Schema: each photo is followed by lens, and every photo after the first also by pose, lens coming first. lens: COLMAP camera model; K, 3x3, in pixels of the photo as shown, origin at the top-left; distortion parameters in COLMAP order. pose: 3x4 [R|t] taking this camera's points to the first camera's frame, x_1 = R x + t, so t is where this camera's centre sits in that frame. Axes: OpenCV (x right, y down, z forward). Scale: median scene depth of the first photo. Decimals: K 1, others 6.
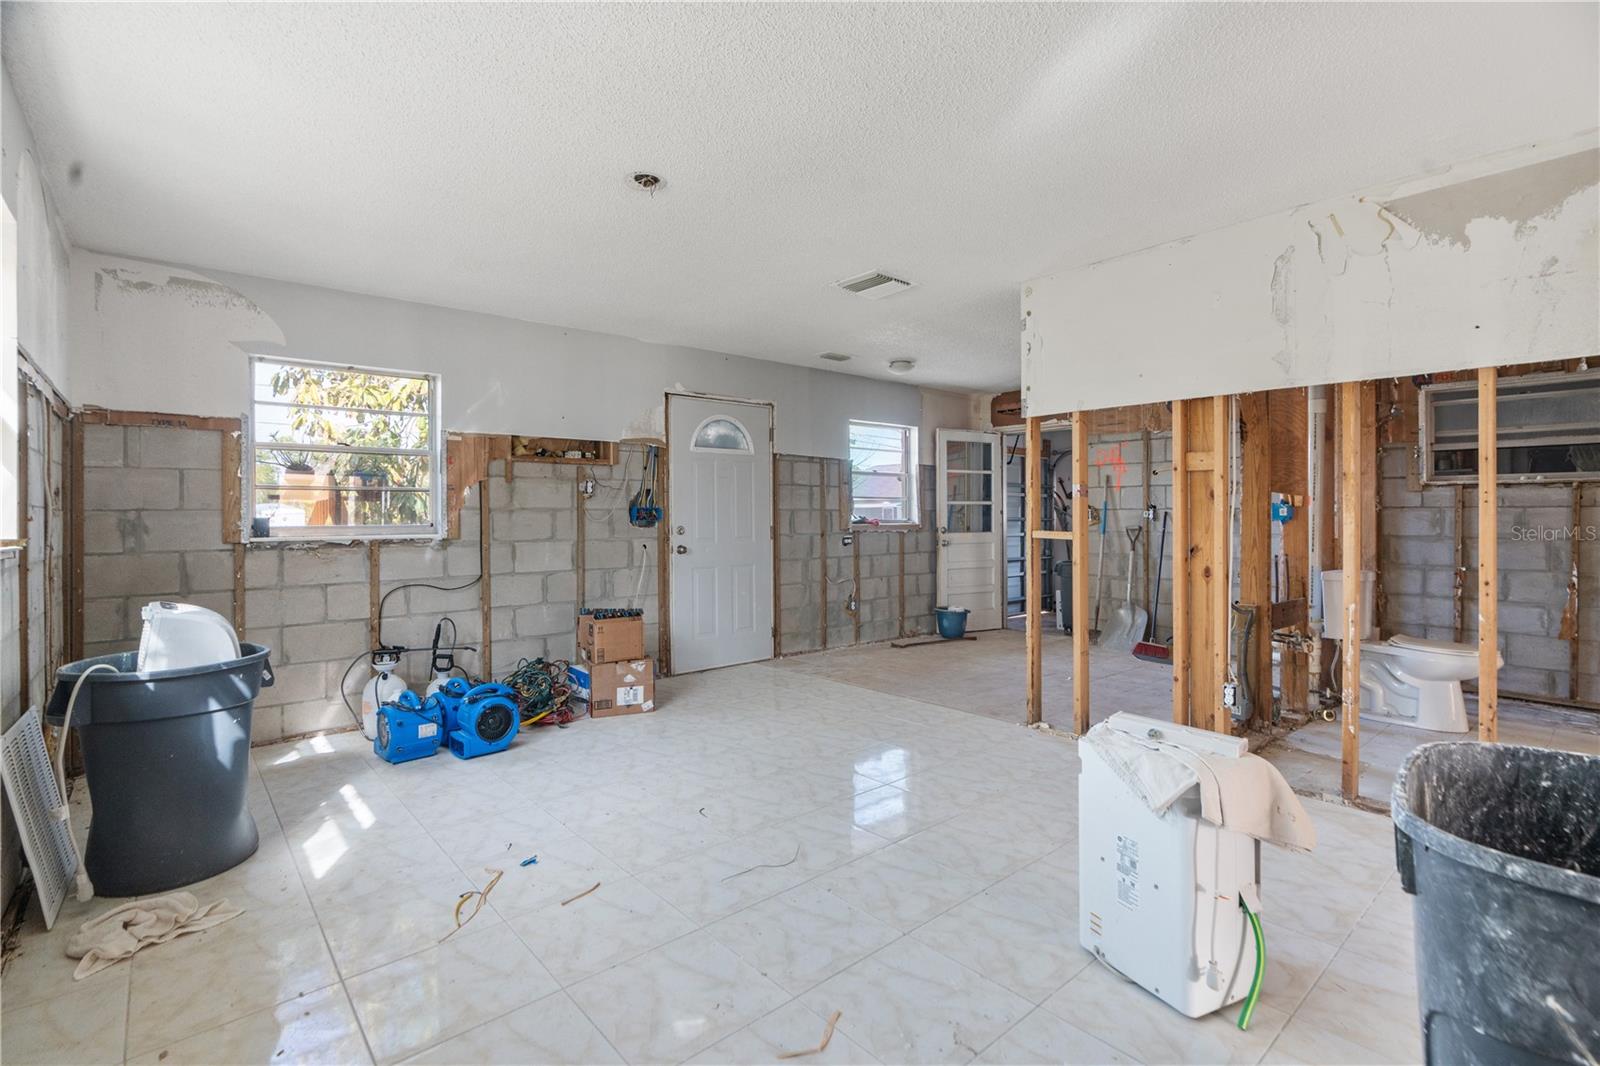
lens RADIAL K [[726.0, 0, 763.1], [0, 726.0, 515.2], [0, 0, 1]] dist [-0.008983, 0.001329]
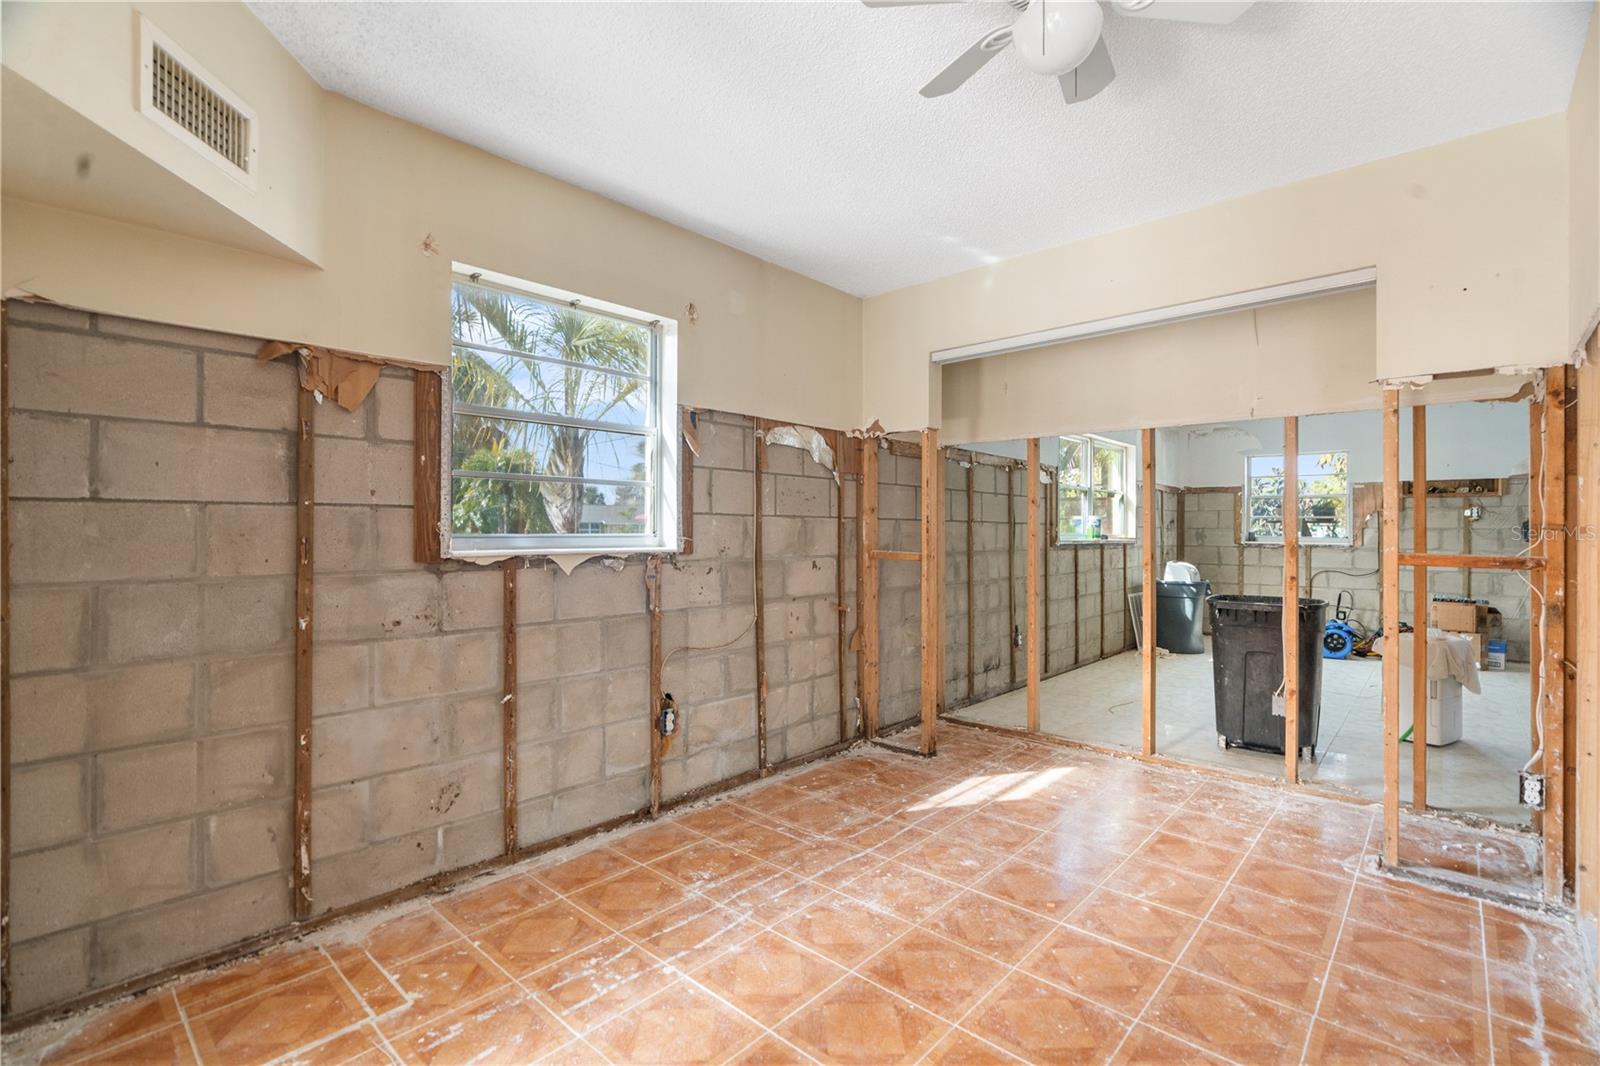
lens RADIAL K [[726.0, 0, 800.3], [0, 726.0, 531.9], [0, 0, 1]] dist [-0.008983, 0.001329]
pose [[0.137115, 0.012725, -0.990473, 1.216920], [-0.004777, 0.999914, 0.012185, -0.016892], [0.990544, 0.003061, 0.137164, -0.595217]]
